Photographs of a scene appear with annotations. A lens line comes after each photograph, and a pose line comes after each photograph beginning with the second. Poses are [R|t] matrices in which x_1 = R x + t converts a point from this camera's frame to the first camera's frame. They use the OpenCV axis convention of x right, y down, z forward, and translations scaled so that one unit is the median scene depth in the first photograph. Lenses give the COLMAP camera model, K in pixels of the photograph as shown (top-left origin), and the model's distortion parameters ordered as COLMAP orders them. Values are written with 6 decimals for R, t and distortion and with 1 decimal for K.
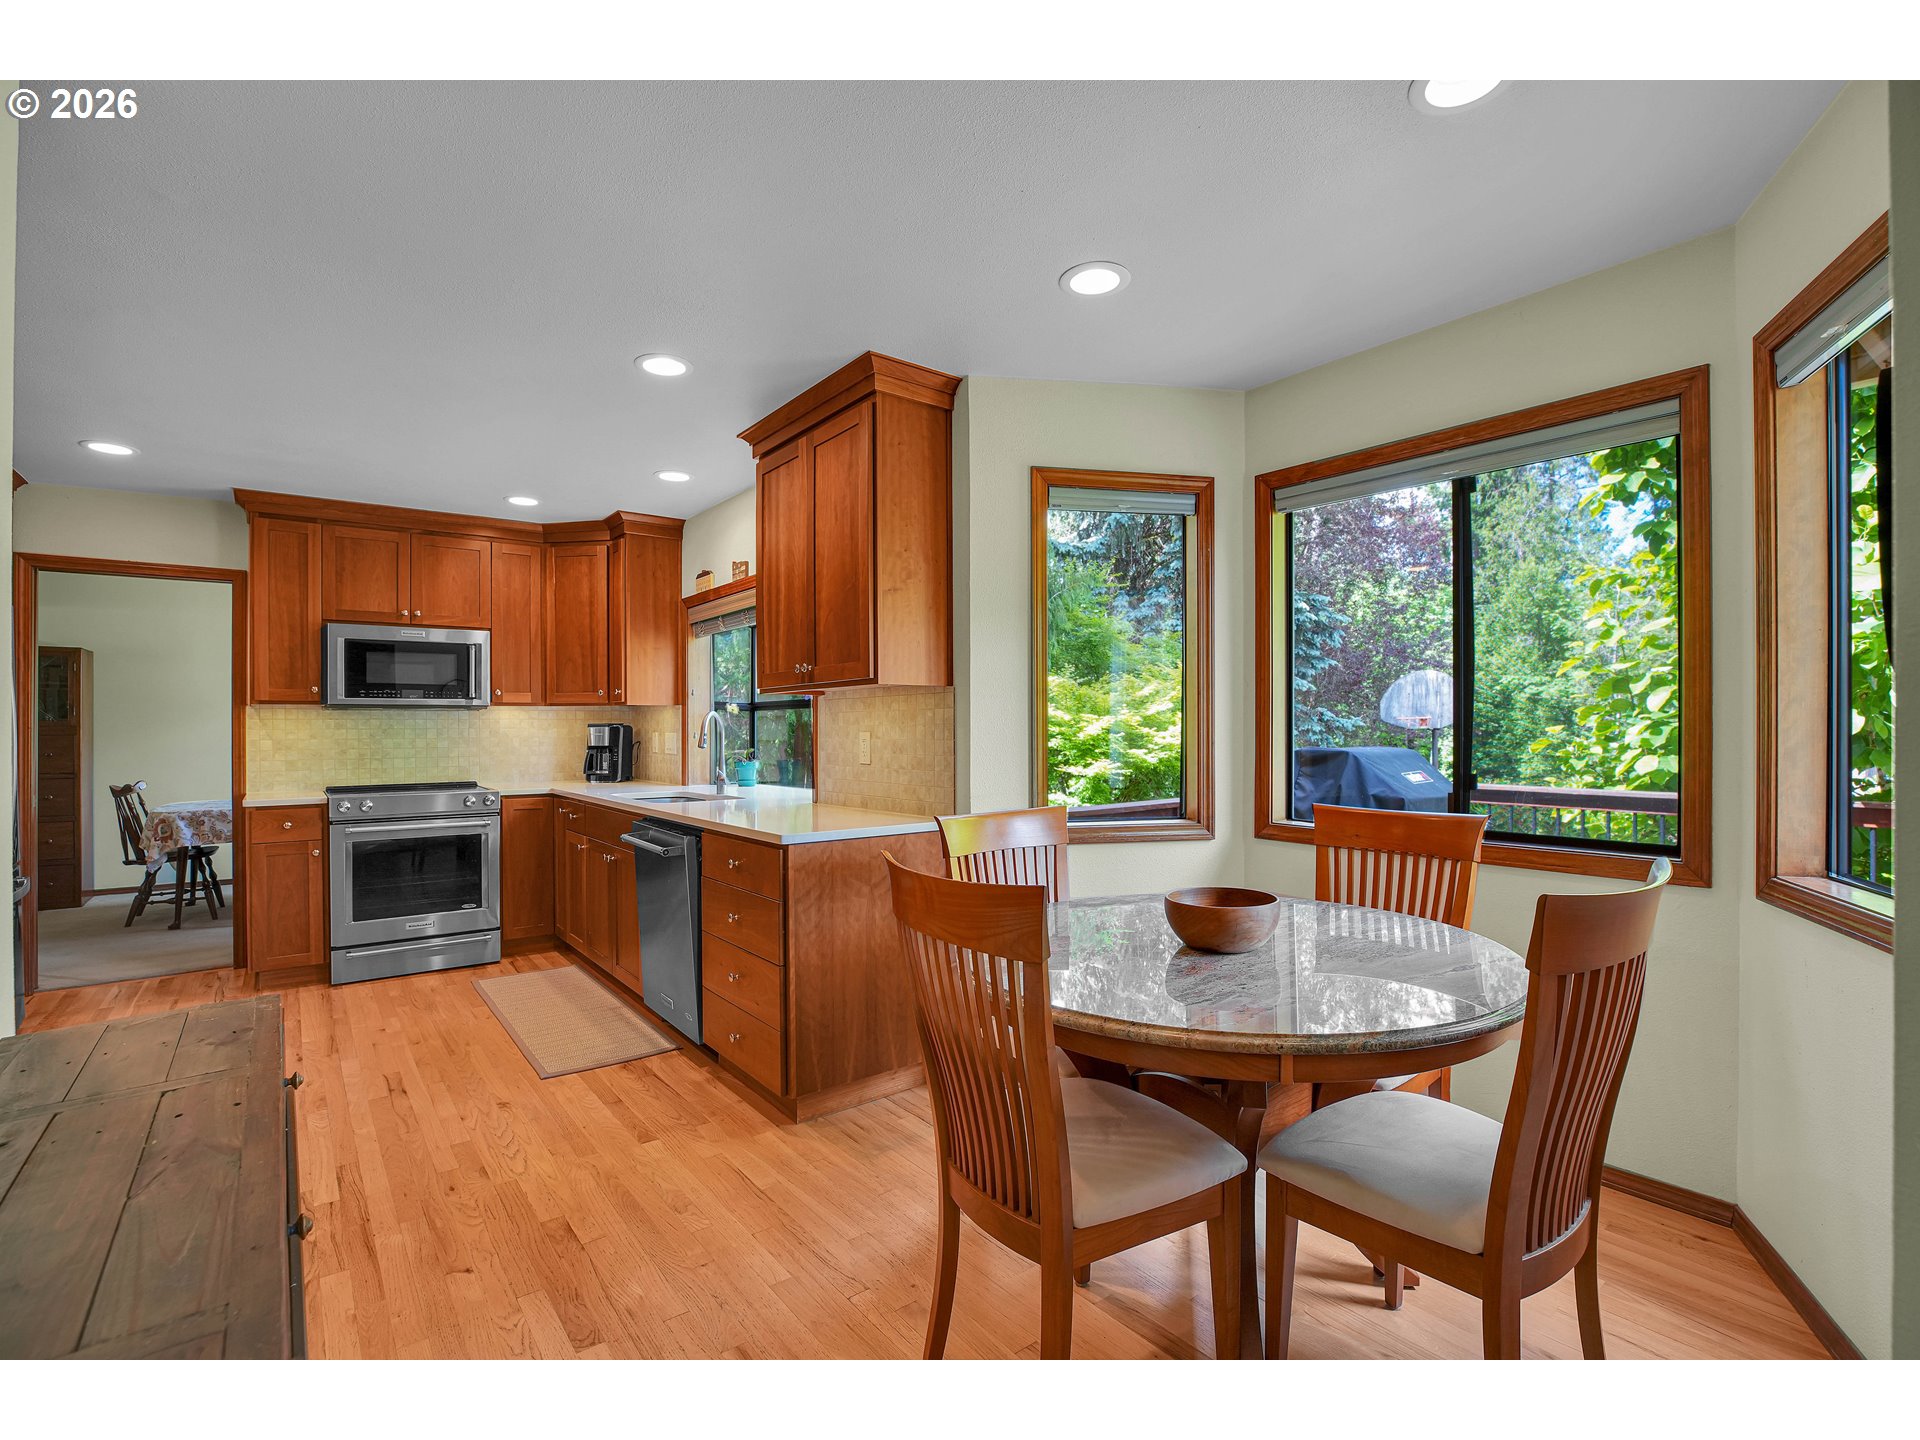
lens RADIAL K [[875.3, 0, 954.9], [0, 875.3, 726.2], [0, 0, 1]] dist [-0.046584, 0.012451]
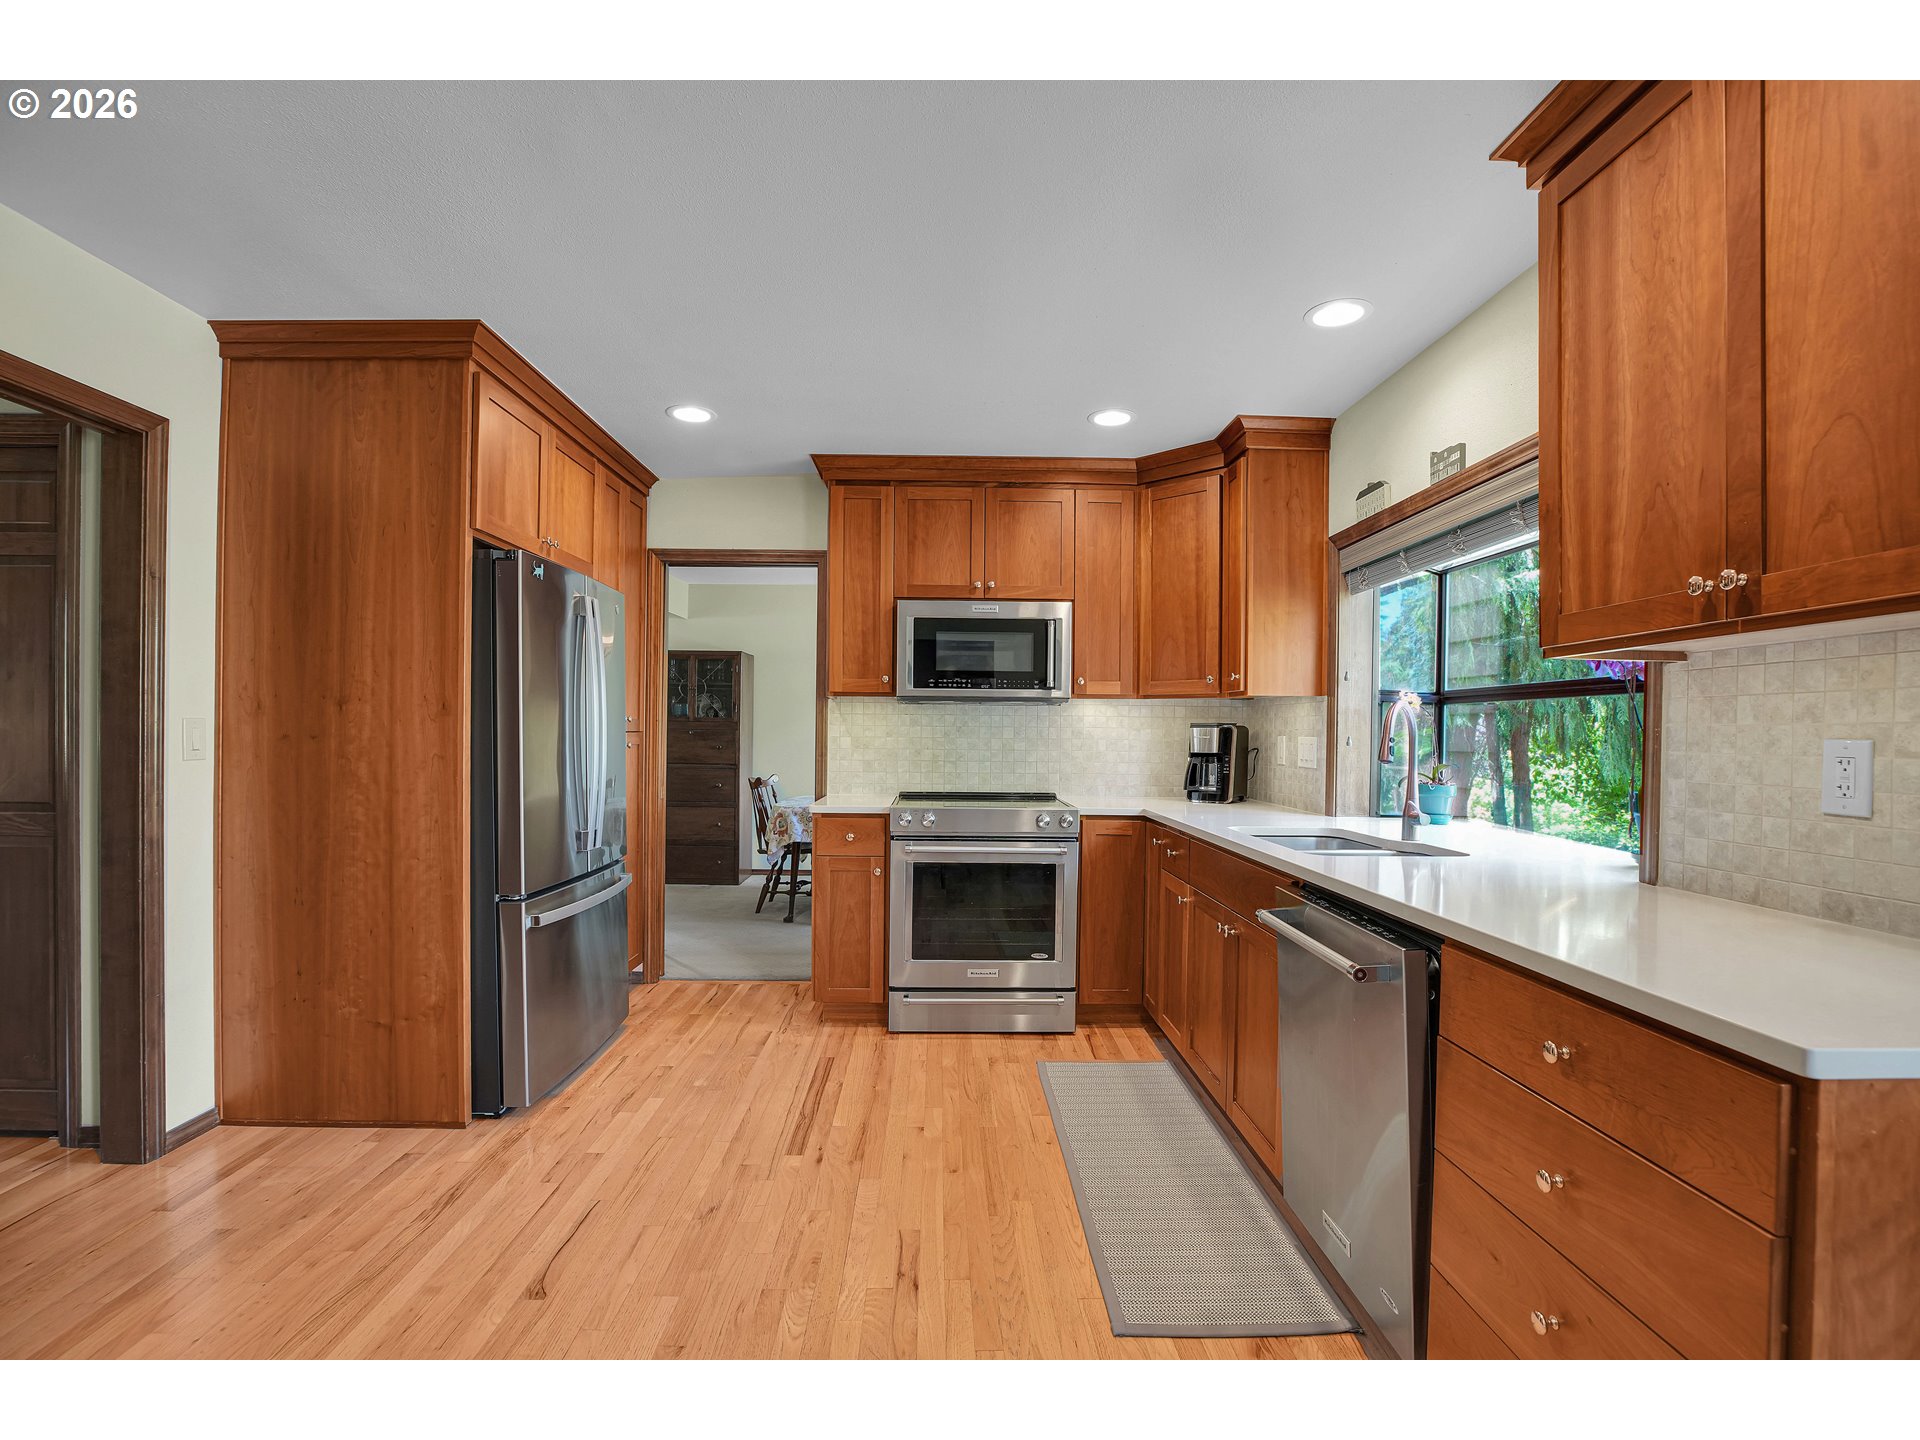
lens RADIAL K [[885.2, 0, 957.7], [0, 885.2, 737.2], [0, 0, 1]] dist [-0.045587, 0.012210]
pose [[0.801433, 0.017242, -0.597835, -0.148489], [-0.014194, 0.999851, 0.009810, 0.005673], [0.597915, 0.000623, 0.801559, 0.312544]]
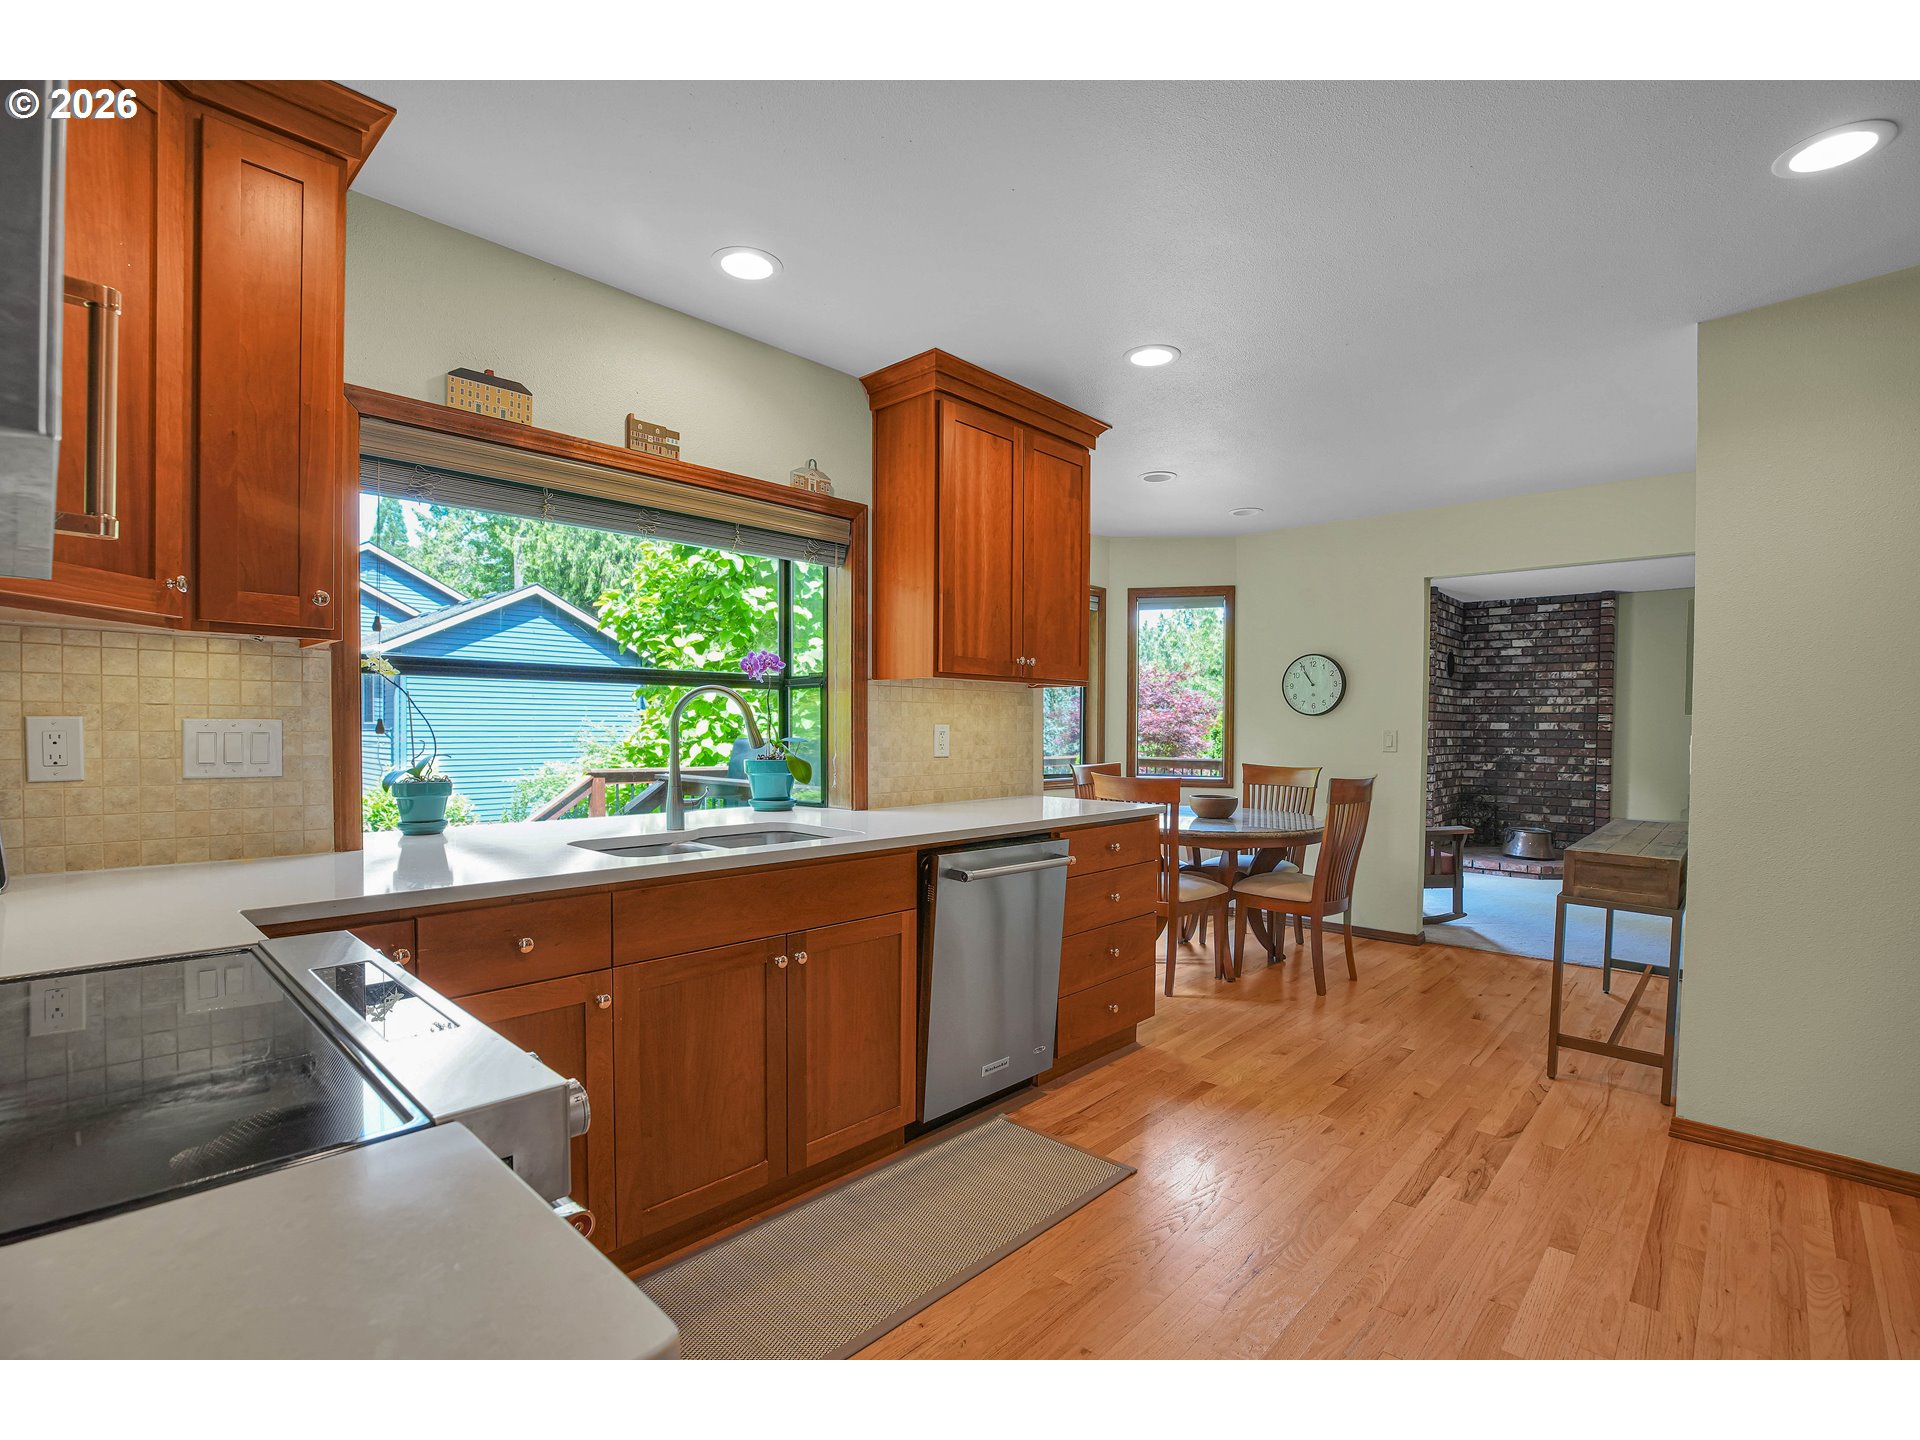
lens RADIAL K [[890.0, 0, 959.4], [0, 890.0, 750.0], [0, 0, 1]] dist [-0.042541, 0.000322]
pose [[-0.150749, -0.022011, 0.988327, -0.809270], [-0.010722, 0.999730, 0.020630, 0.010983], [-0.988514, -0.007487, -0.150944, 0.841881]]
